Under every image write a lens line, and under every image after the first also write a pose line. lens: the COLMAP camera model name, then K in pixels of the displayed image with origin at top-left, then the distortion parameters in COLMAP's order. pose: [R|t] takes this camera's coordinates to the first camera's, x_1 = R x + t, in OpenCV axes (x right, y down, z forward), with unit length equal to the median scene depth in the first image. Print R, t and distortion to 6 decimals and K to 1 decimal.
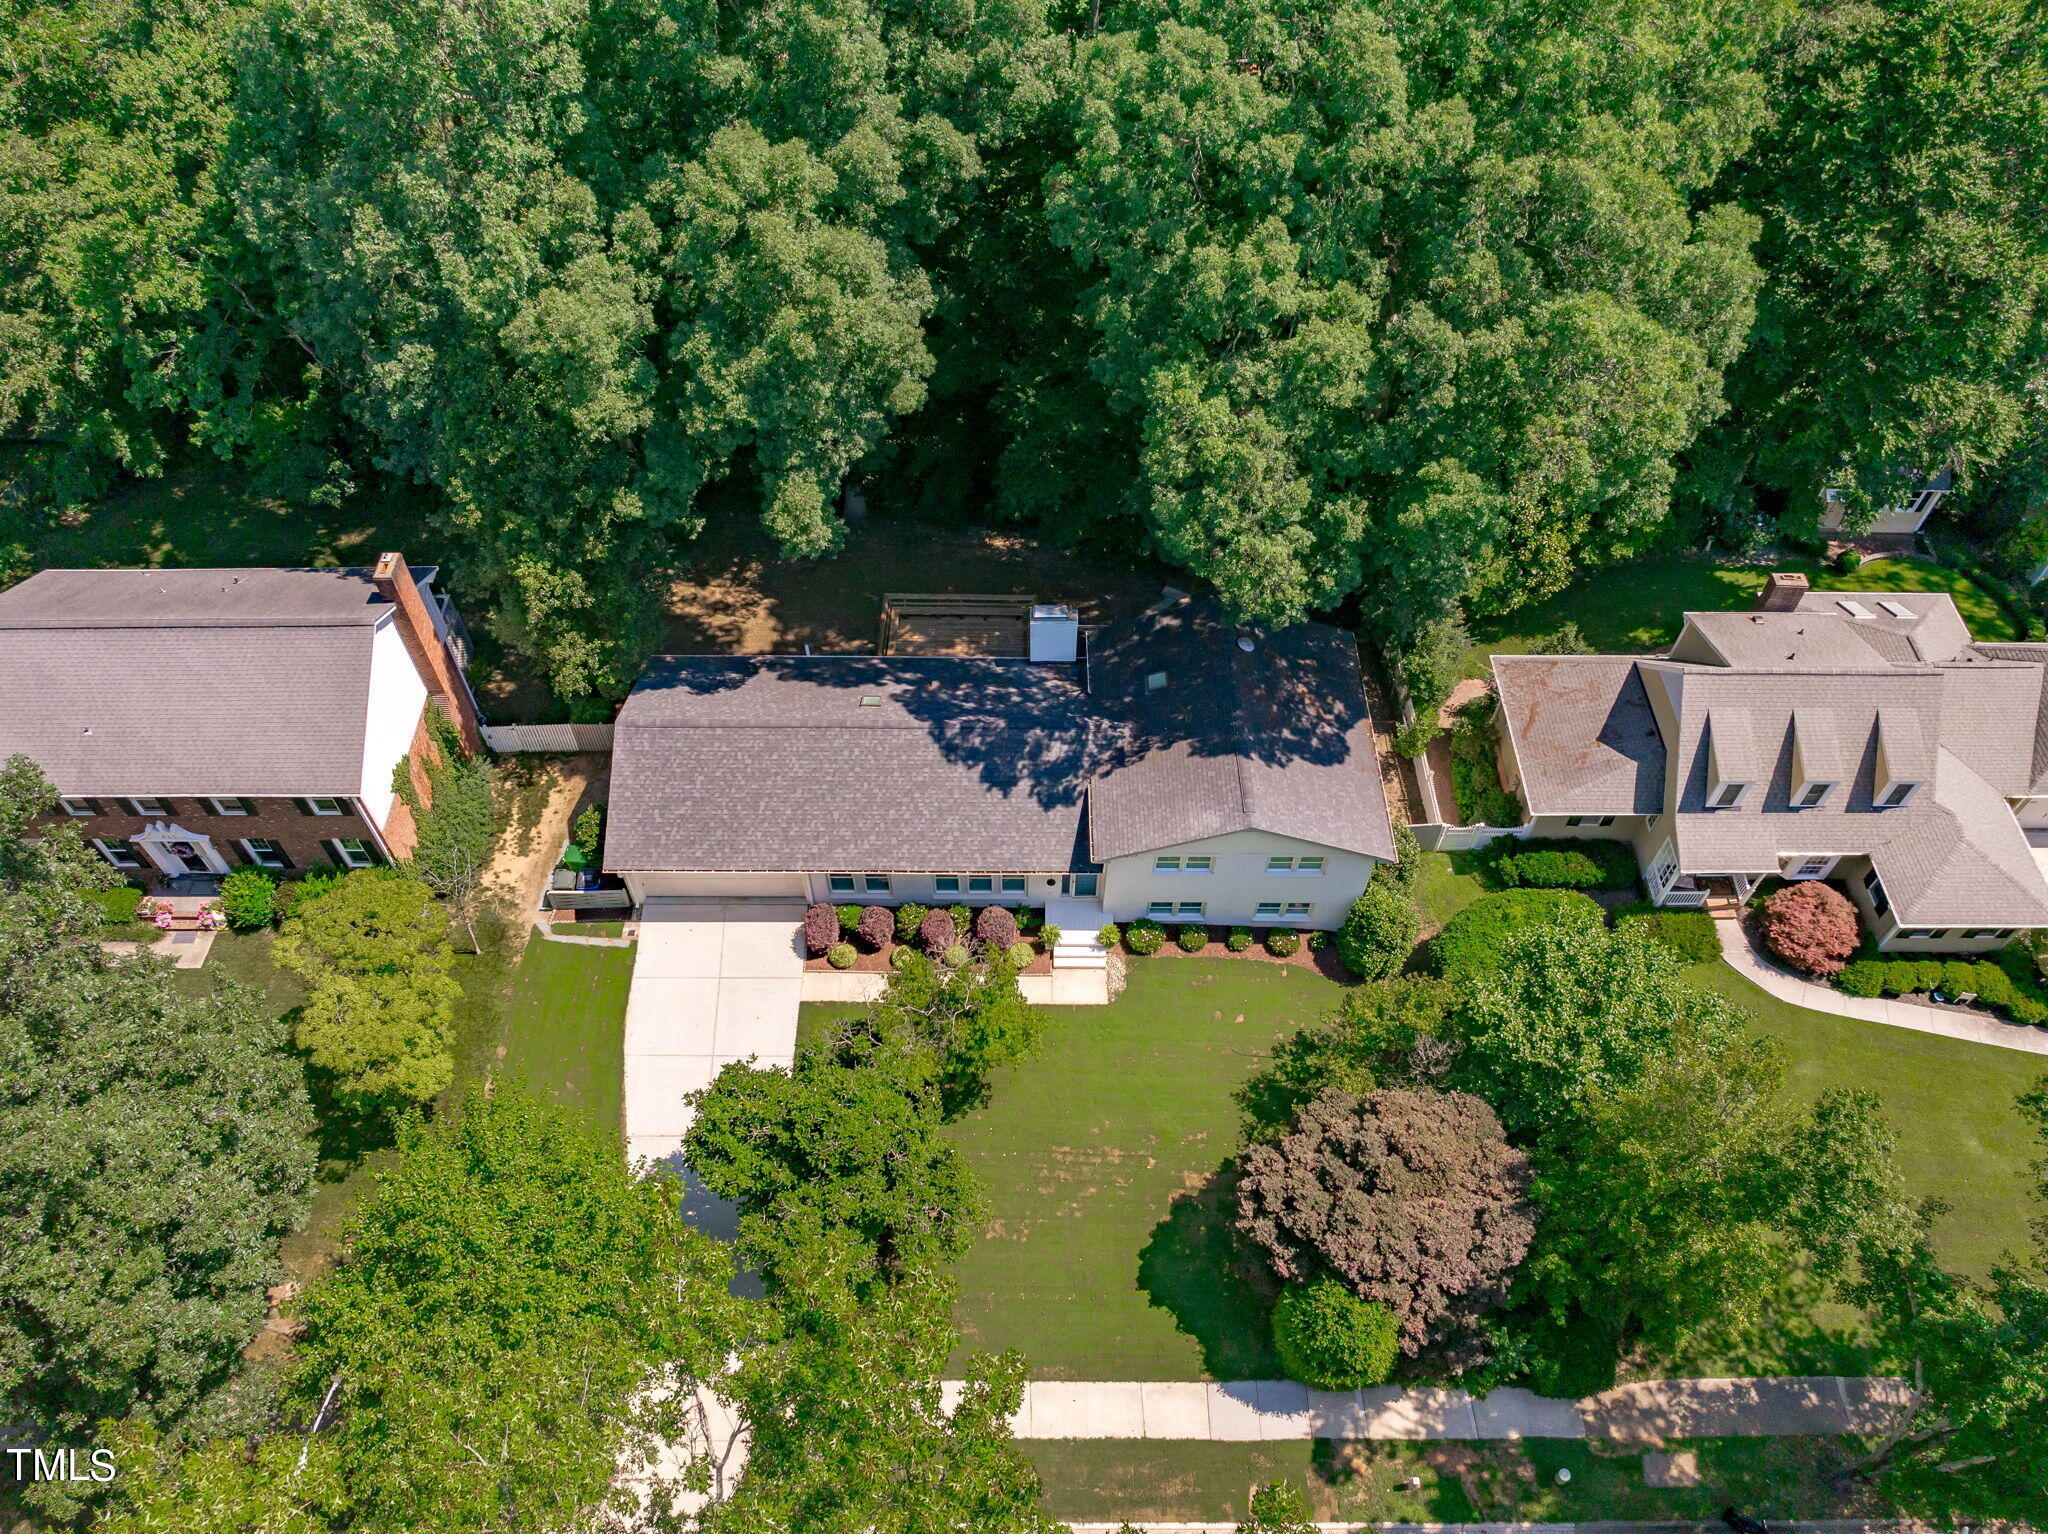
lens RADIAL K [[1535.0, 0, 1024.0], [0, 1535.0, 767.0], [0, 0, 1]] dist [-0.057487, -0.000987]
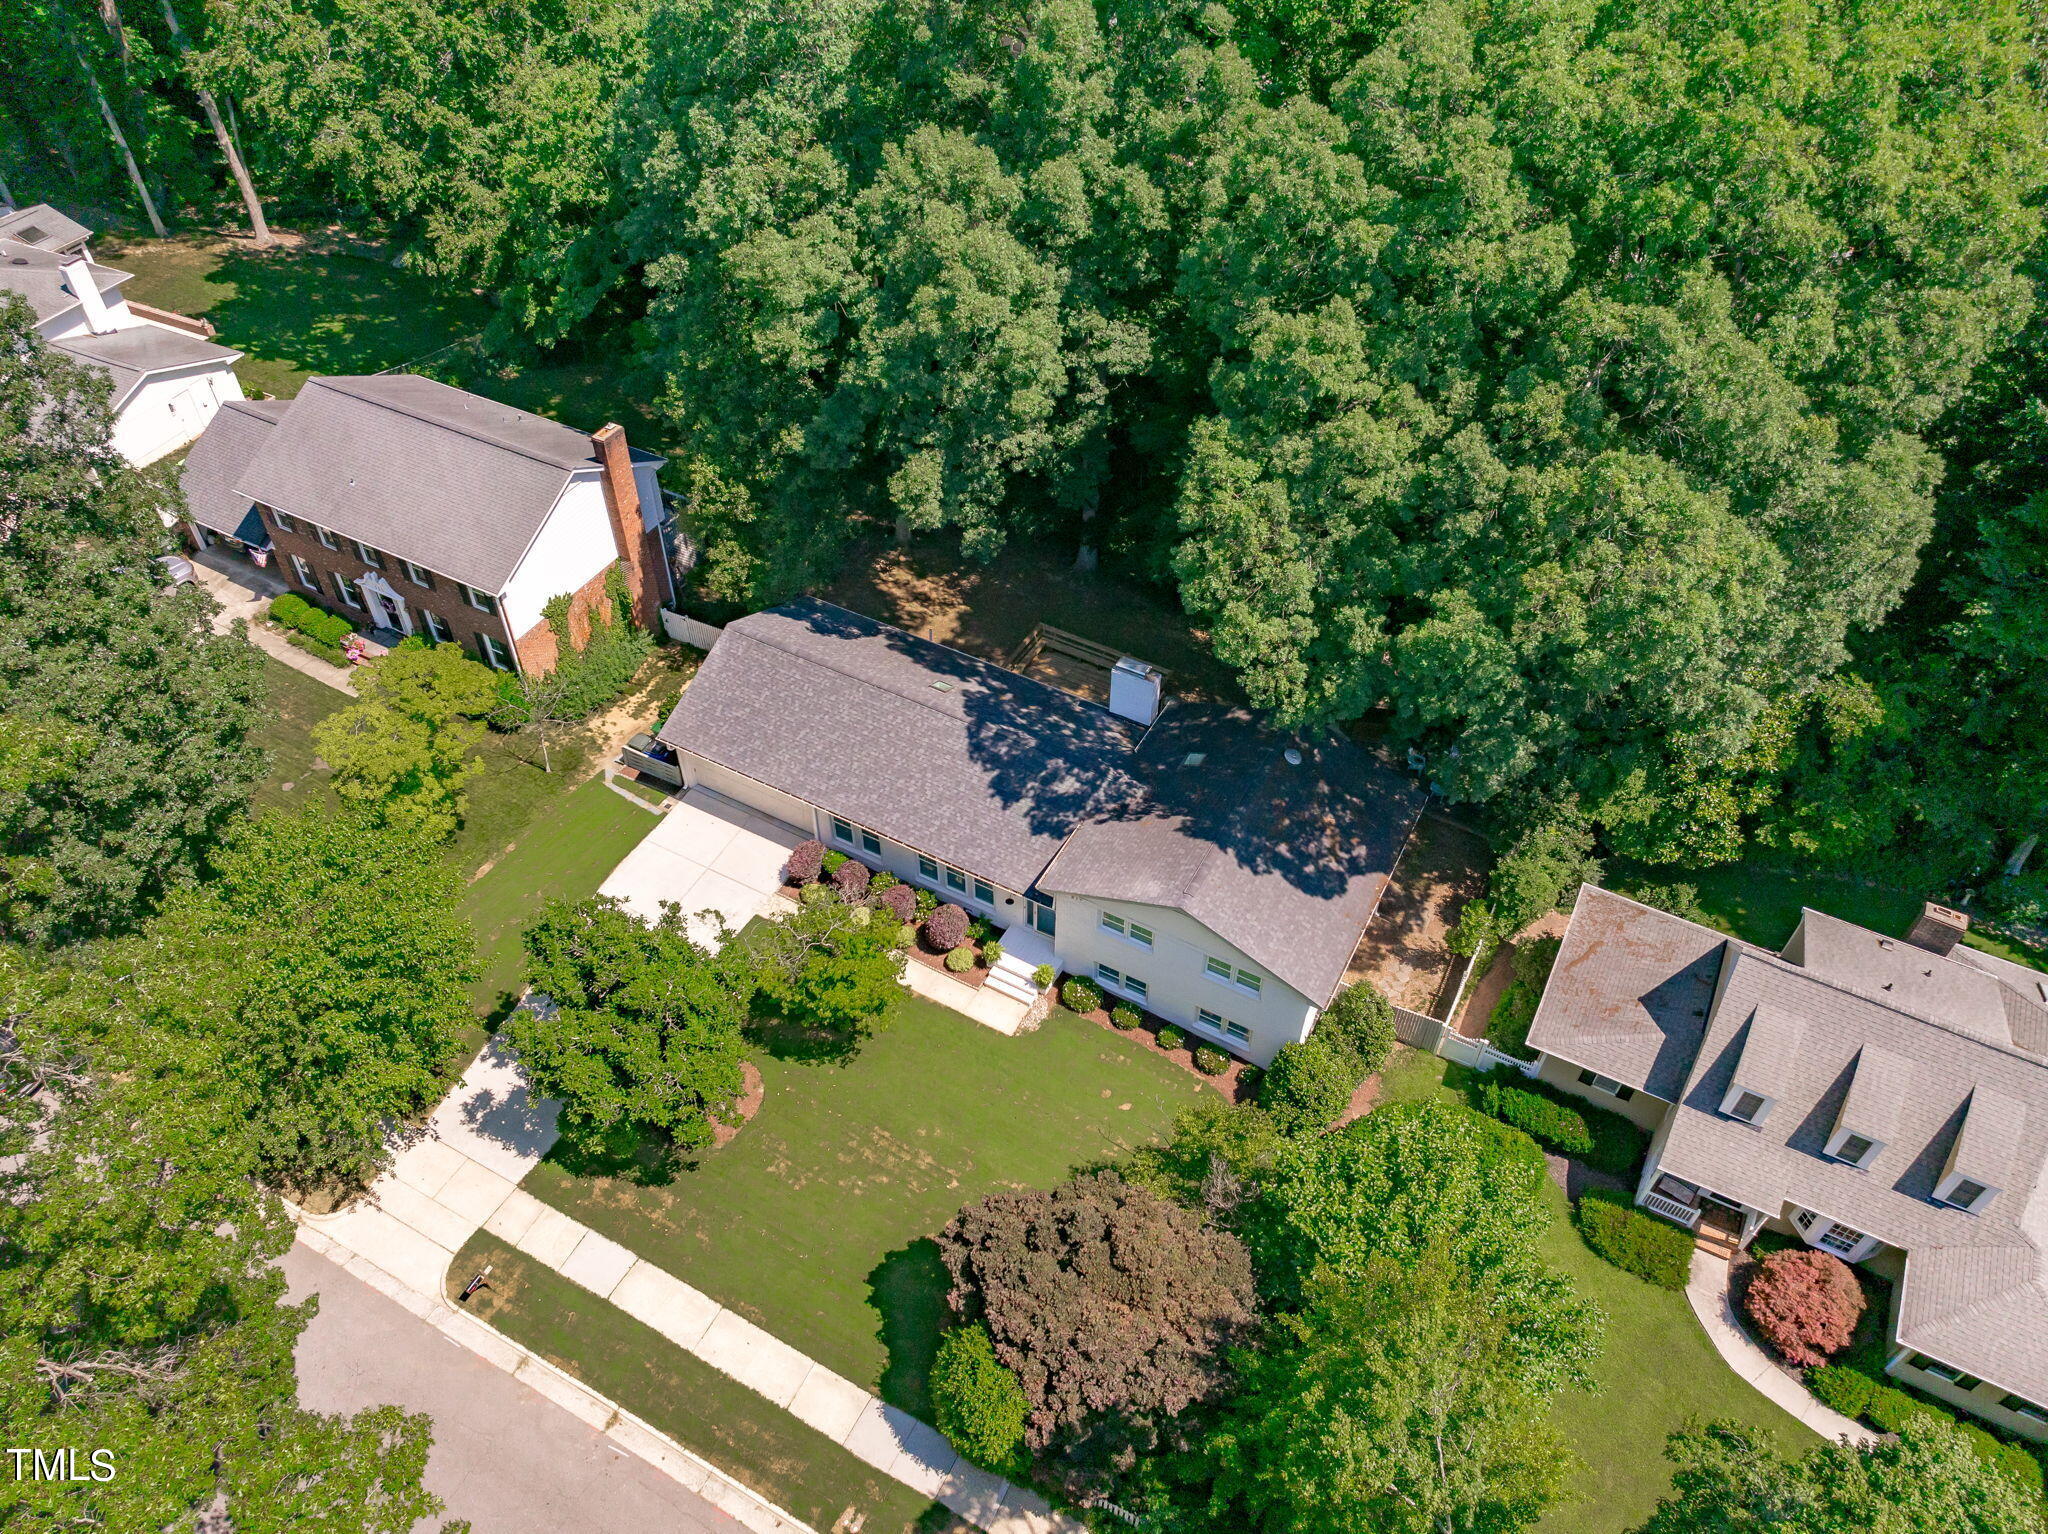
lens RADIAL K [[1535.0, 0, 1024.0], [0, 1535.0, 767.0], [0, 0, 1]] dist [-0.057487, -0.000987]
pose [[0.869279, 0.339459, -0.359334, 0.355078], [-0.383640, 0.921700, -0.057360, 0.047677], [0.311727, 0.187716, 0.931444, 0.048742]]
